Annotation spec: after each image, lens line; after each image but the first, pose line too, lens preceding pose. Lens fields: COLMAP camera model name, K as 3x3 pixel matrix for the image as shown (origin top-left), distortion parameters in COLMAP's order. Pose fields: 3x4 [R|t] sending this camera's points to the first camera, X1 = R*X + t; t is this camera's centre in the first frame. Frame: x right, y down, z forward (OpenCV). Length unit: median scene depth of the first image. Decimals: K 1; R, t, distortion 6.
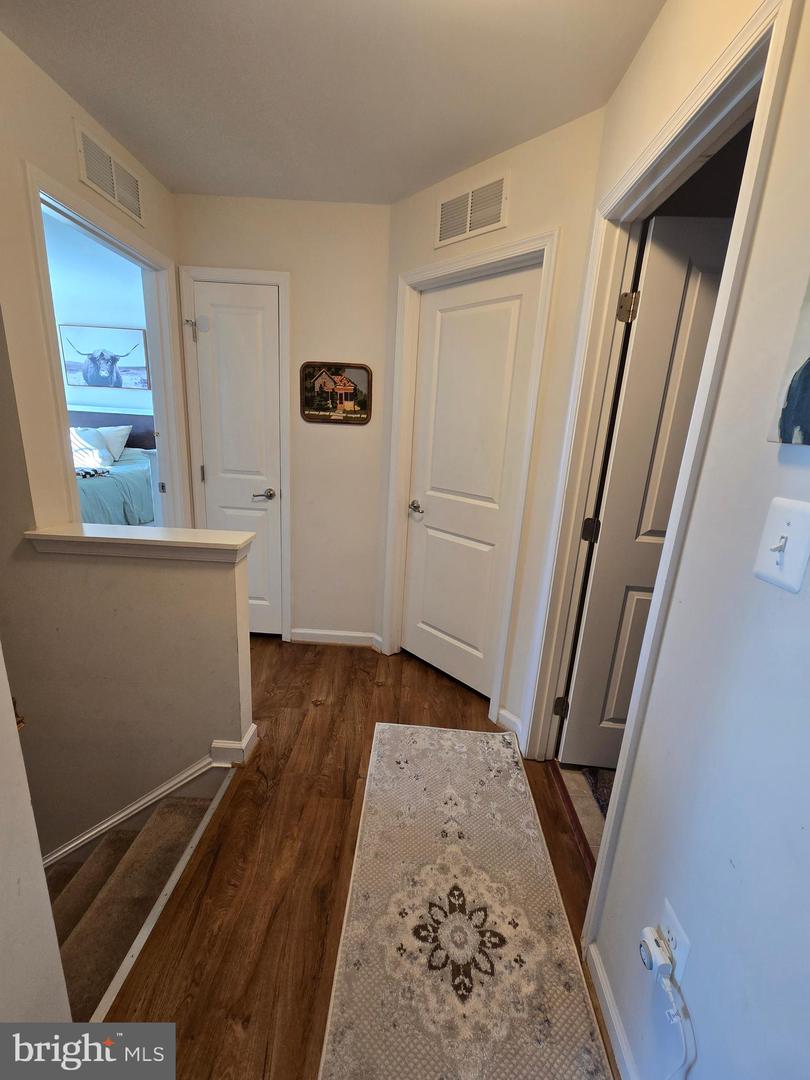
lens RADIAL K [[445.8, 0, 408.4], [0, 445.8, 541.4], [0, 0, 1]] dist [-0.001208, 0.001917]
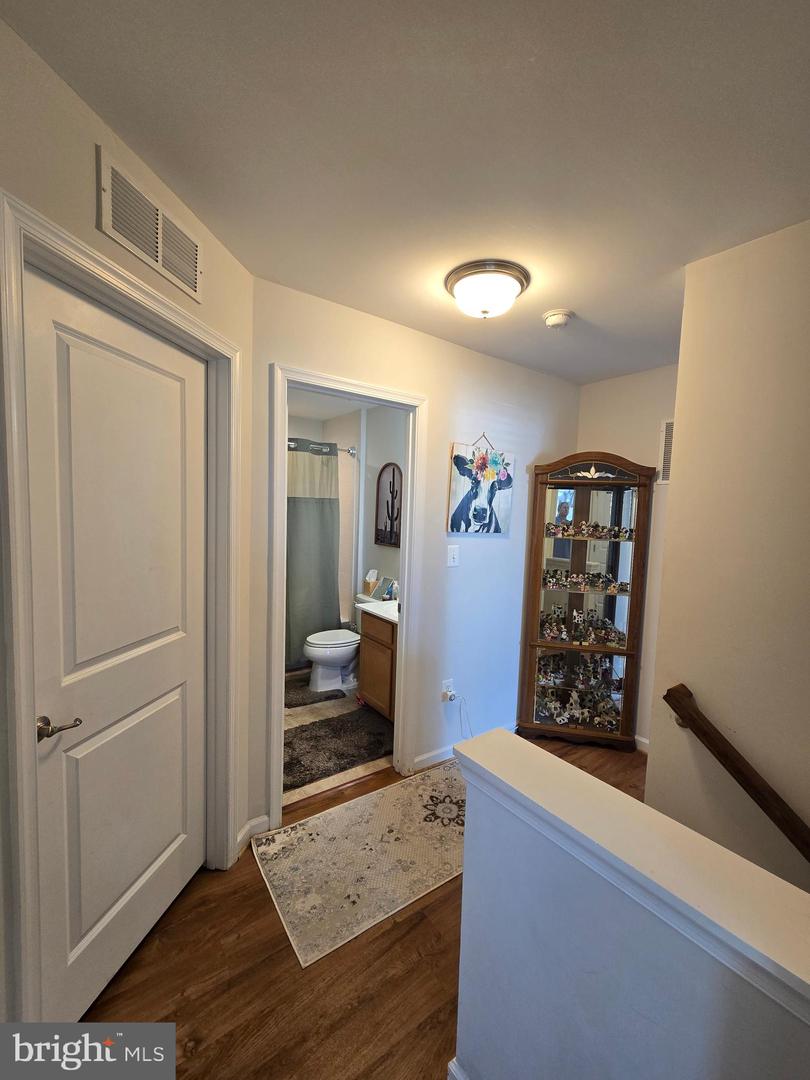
lens RADIAL K [[445.8, 0, 407.2], [0, 445.8, 540.3], [0, 0, 1]] dist [-0.001208, 0.001917]
pose [[-0.603342, -0.138732, 0.785323, -0.708144], [0.132671, 0.953568, 0.270381, -0.444650], [-0.786369, 0.267321, -0.556922, 1.237448]]
